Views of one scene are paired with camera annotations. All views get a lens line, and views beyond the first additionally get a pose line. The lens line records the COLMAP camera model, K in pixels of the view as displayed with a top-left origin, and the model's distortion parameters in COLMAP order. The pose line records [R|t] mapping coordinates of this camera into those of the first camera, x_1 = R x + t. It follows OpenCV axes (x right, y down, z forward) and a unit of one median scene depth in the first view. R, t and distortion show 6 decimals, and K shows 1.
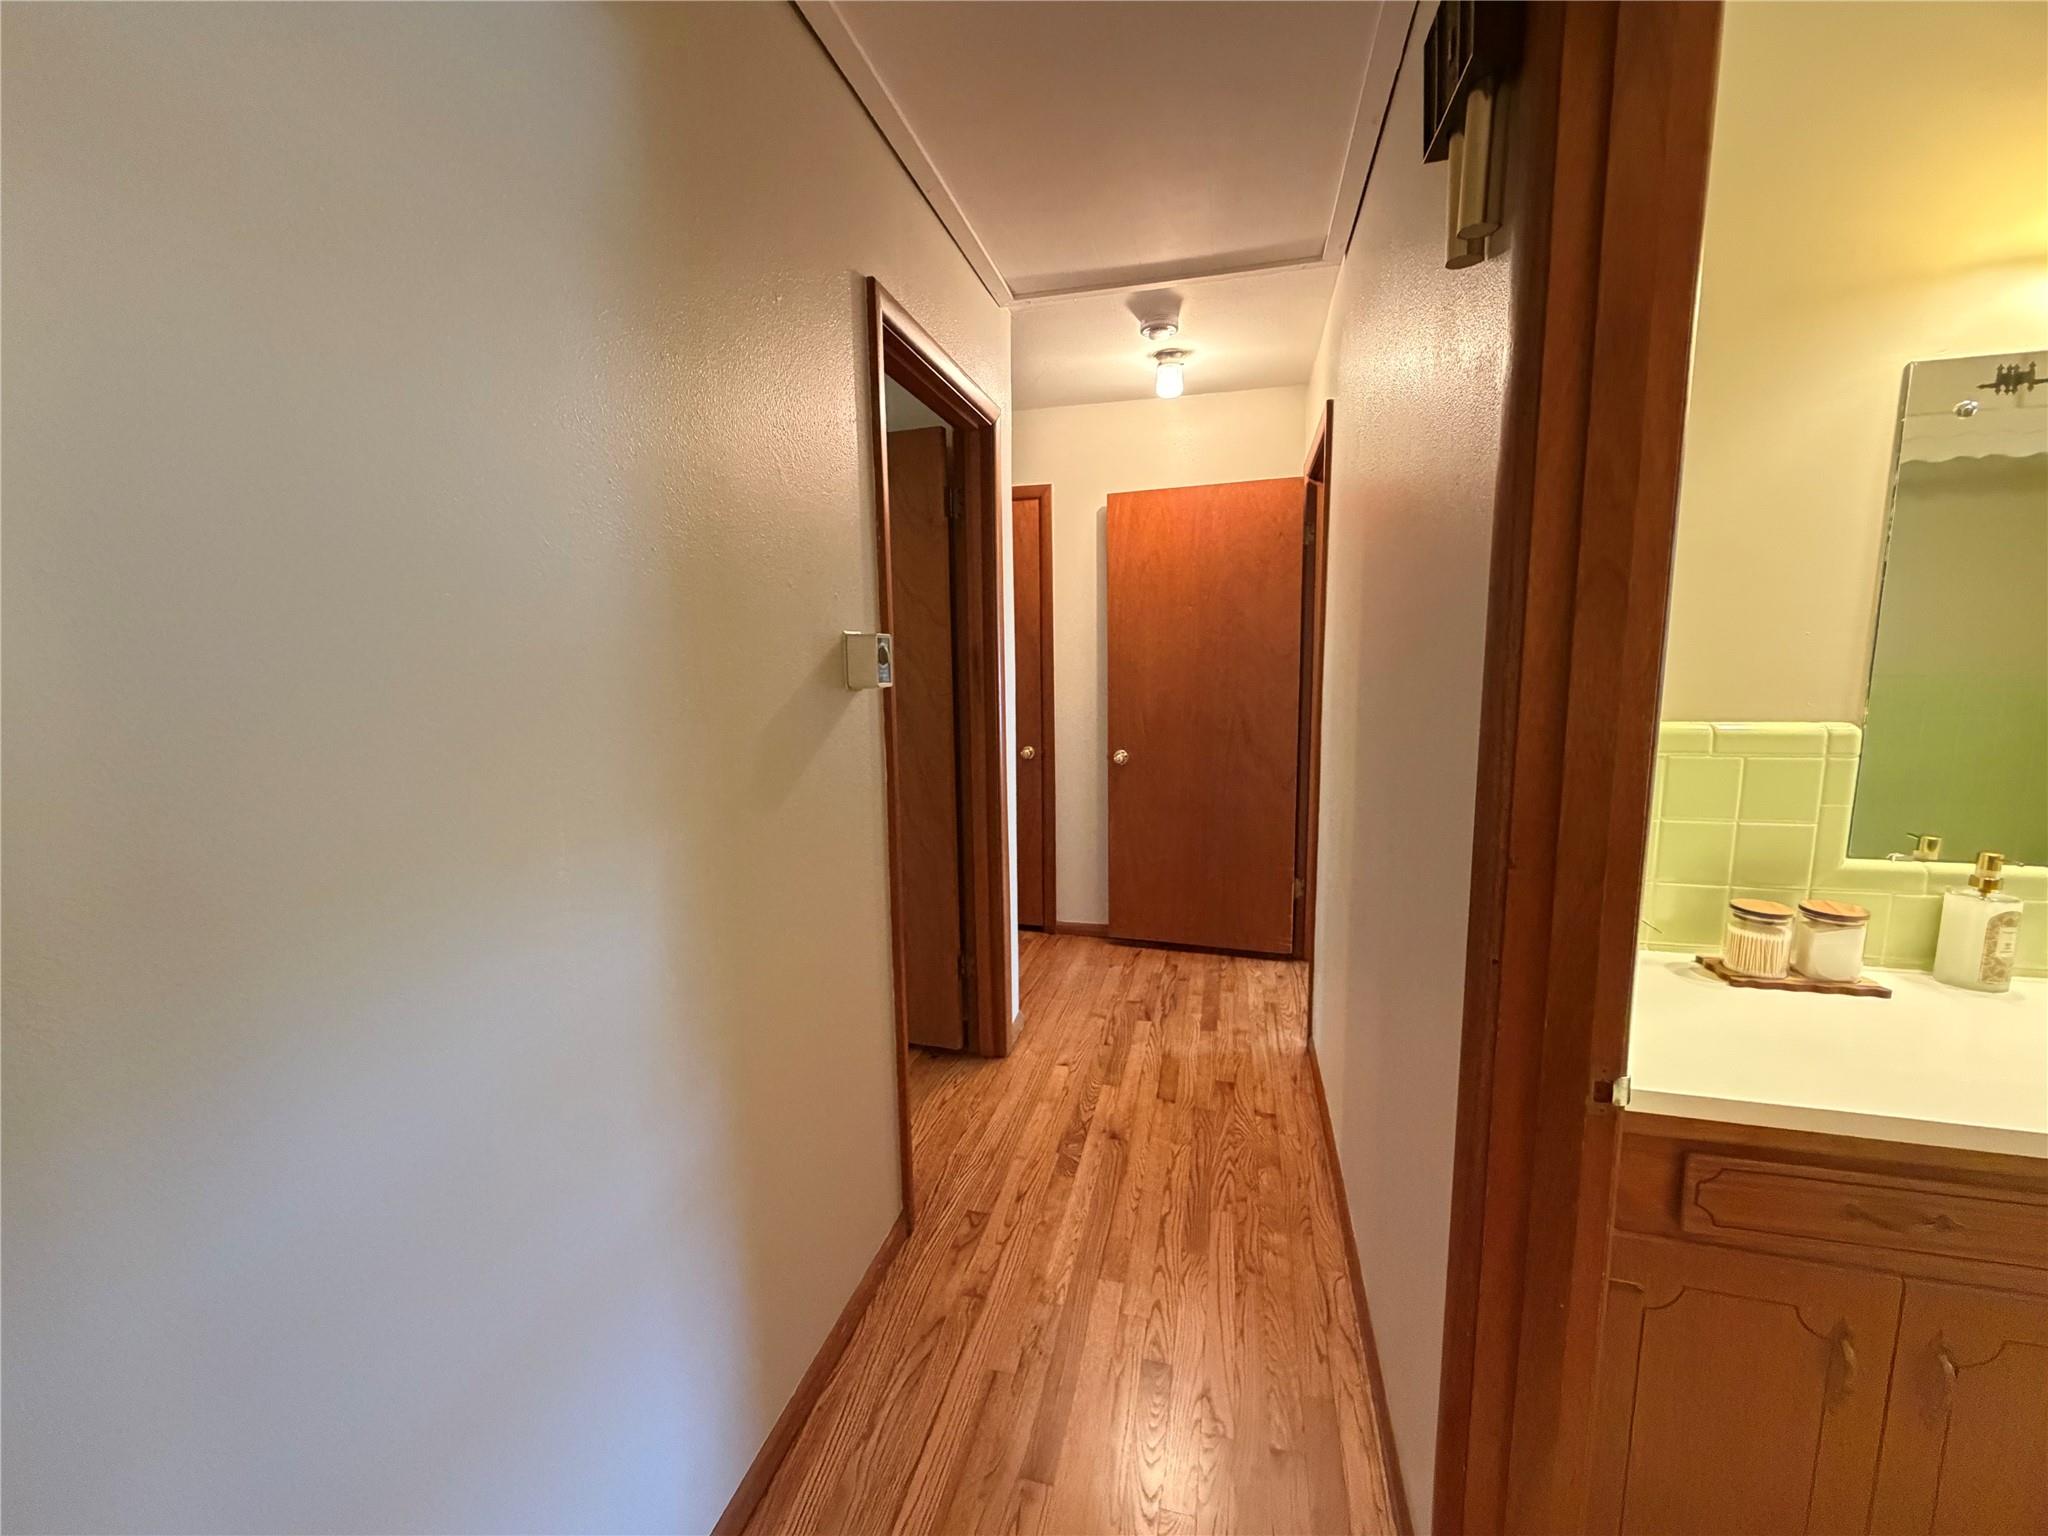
lens RADIAL K [[817.8, 0, 1023.2], [0, 817.8, 761.3], [0, 0, 1]] dist [0.000327, -0.000647]
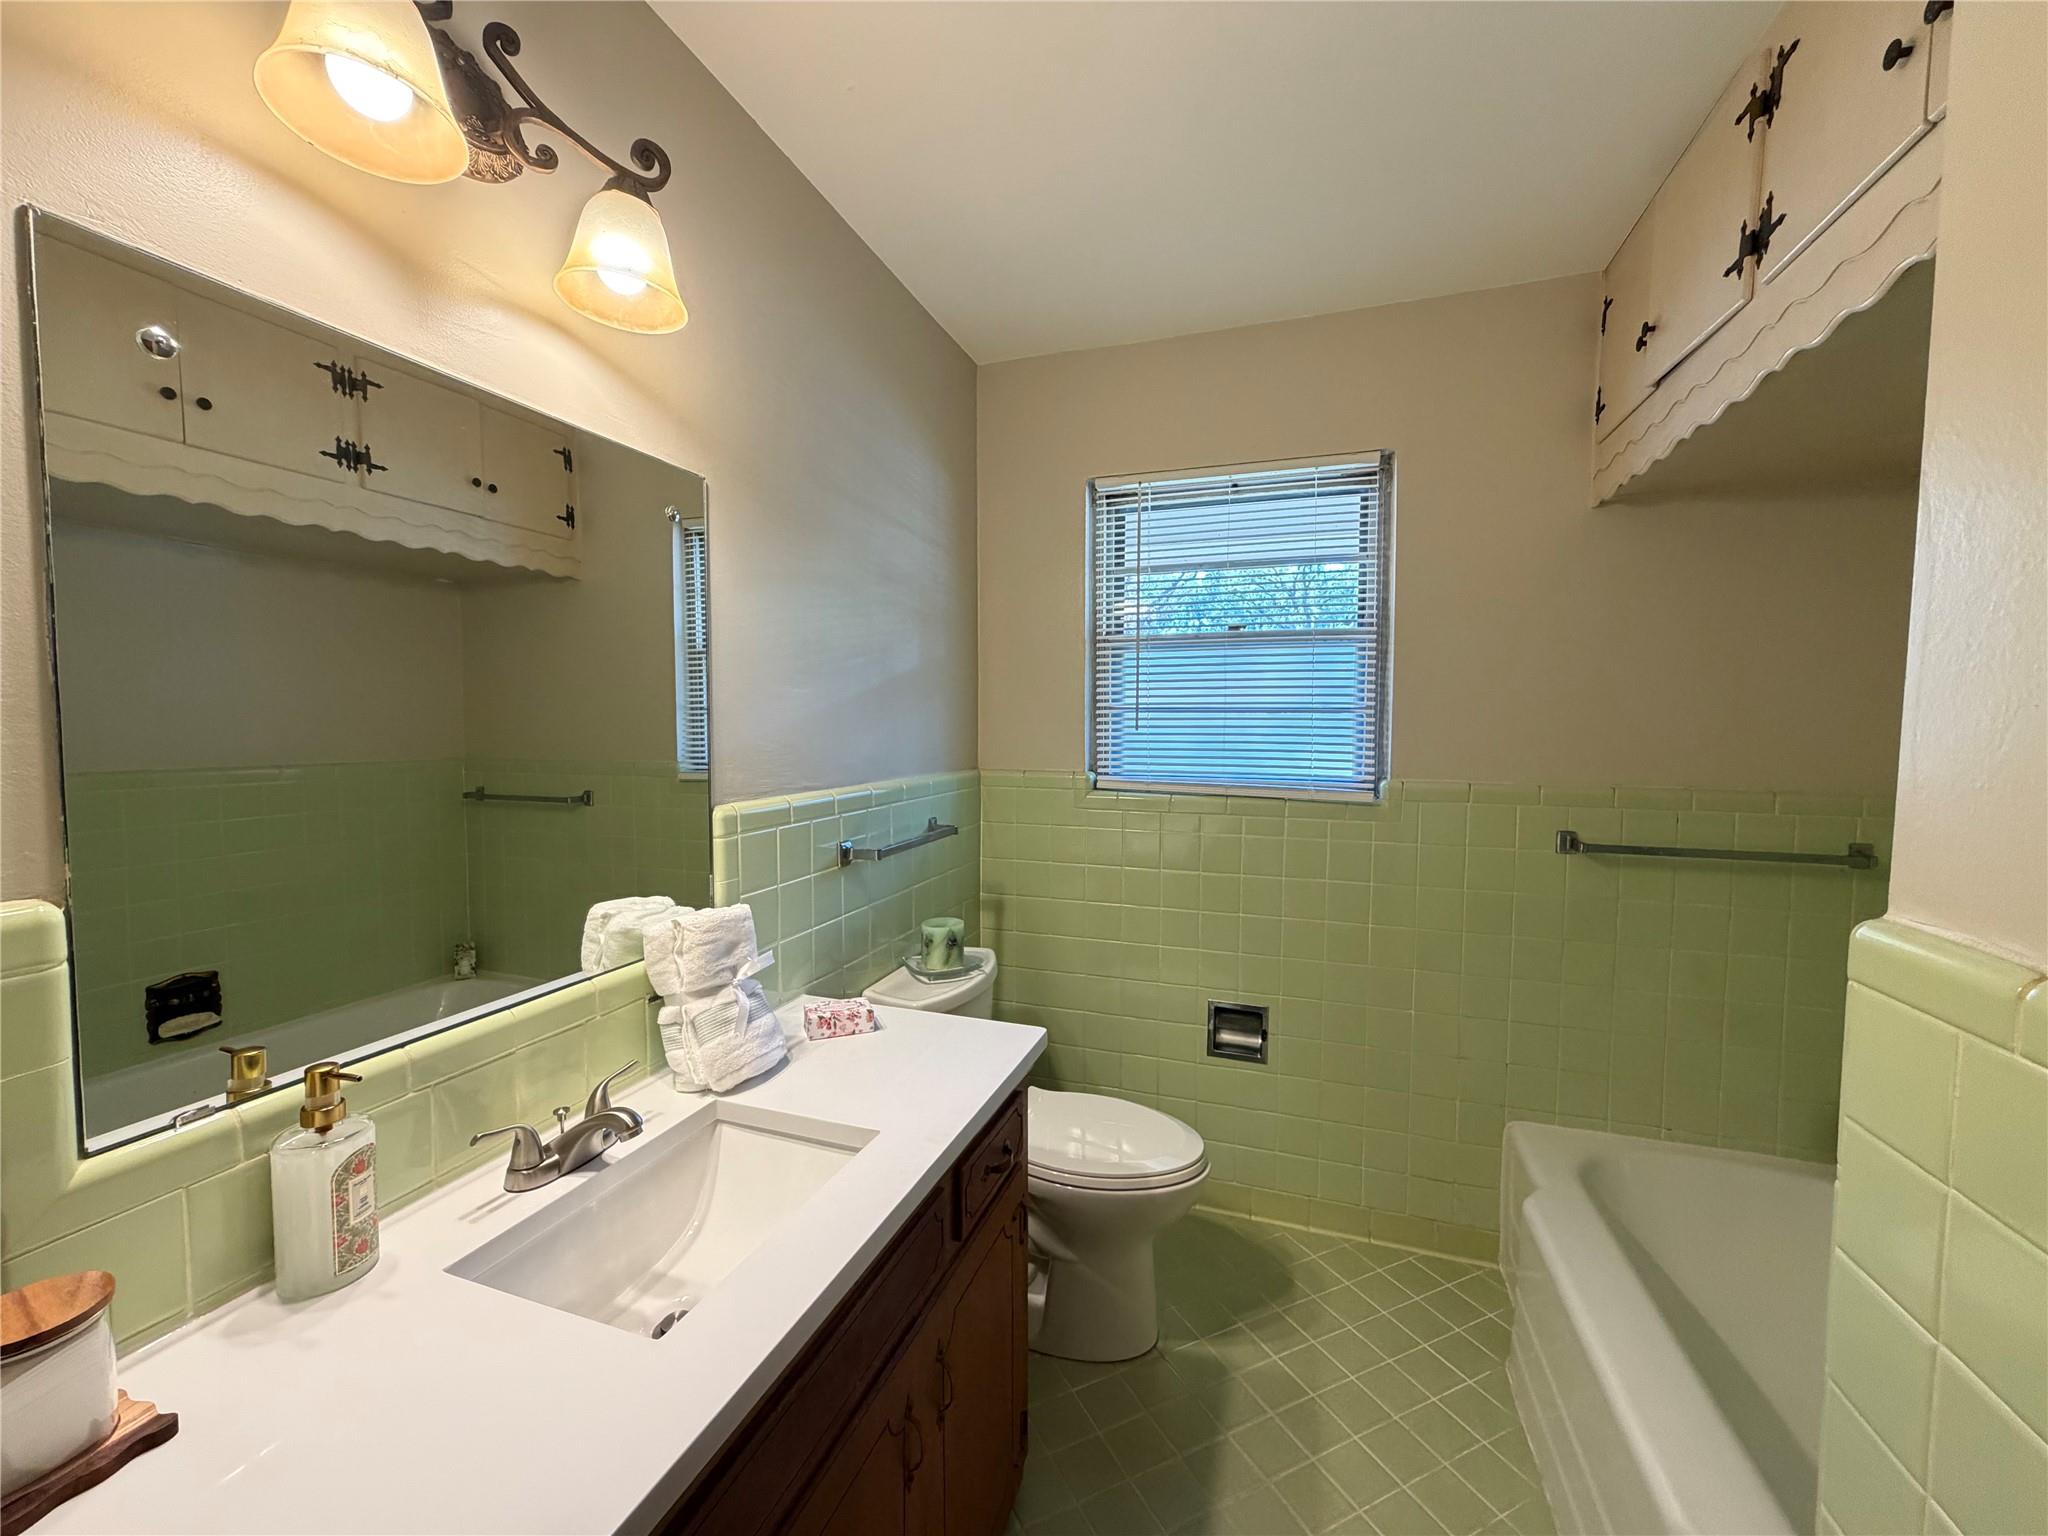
lens RADIAL K [[817.8, 0, 1025.0], [0, 817.8, 769.8], [0, 0, 1]] dist [0.000327, -0.000647]
pose [[0.072392, -0.045807, 0.996324, 0.591792], [0.125880, 0.991376, 0.036433, -0.070751], [-0.989401, 0.122780, 0.077534, 0.374498]]
